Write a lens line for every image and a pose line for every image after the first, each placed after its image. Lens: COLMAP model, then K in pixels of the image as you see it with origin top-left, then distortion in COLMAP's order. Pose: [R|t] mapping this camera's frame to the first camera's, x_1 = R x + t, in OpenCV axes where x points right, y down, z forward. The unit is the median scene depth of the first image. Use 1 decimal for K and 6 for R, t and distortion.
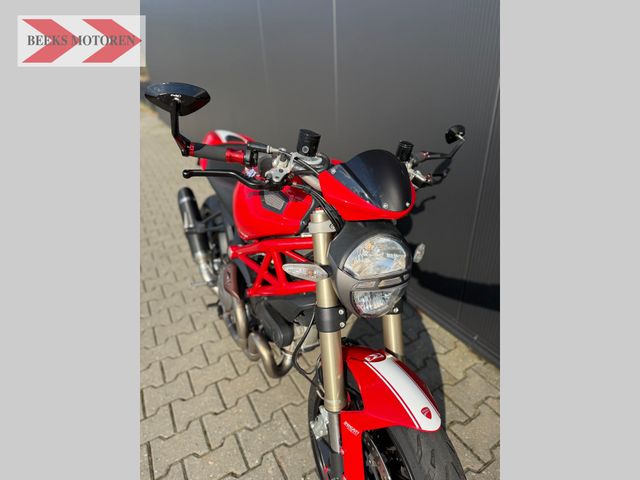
lens RADIAL K [[337.3, 0, 321.1], [0, 337.3, 240.0], [0, 0, 1]] dist [-0.001562, -0.000428]
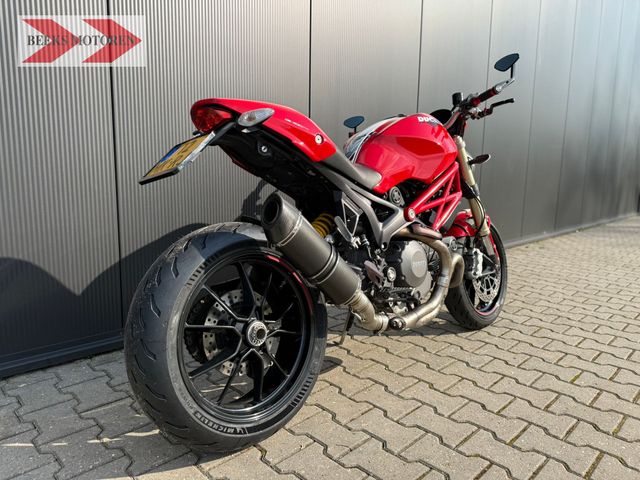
lens RADIAL K [[450.8, 0, 316.1], [0, 450.8, 242.5], [0, 0, 1]] dist [0.009237, -0.009756]
pose [[-0.246713, -0.108695, 0.962974, -1.308300], [0.439231, 0.873221, 0.211095, -0.256189], [-0.863834, 0.475047, -0.167693, 1.352632]]
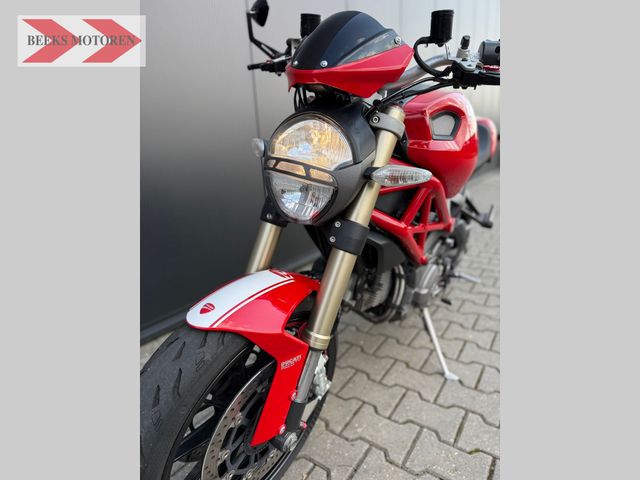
lens RADIAL K [[344.1, 0, 308.0], [0, 344.1, 235.2], [0, 0, 1]] dist [-0.036242, 0.000200]
pose [[-0.384958, -0.155420, 0.909754, -0.984633], [0.489885, 0.800990, 0.344132, -0.291952], [-0.782189, 0.578151, -0.232209, 1.299468]]
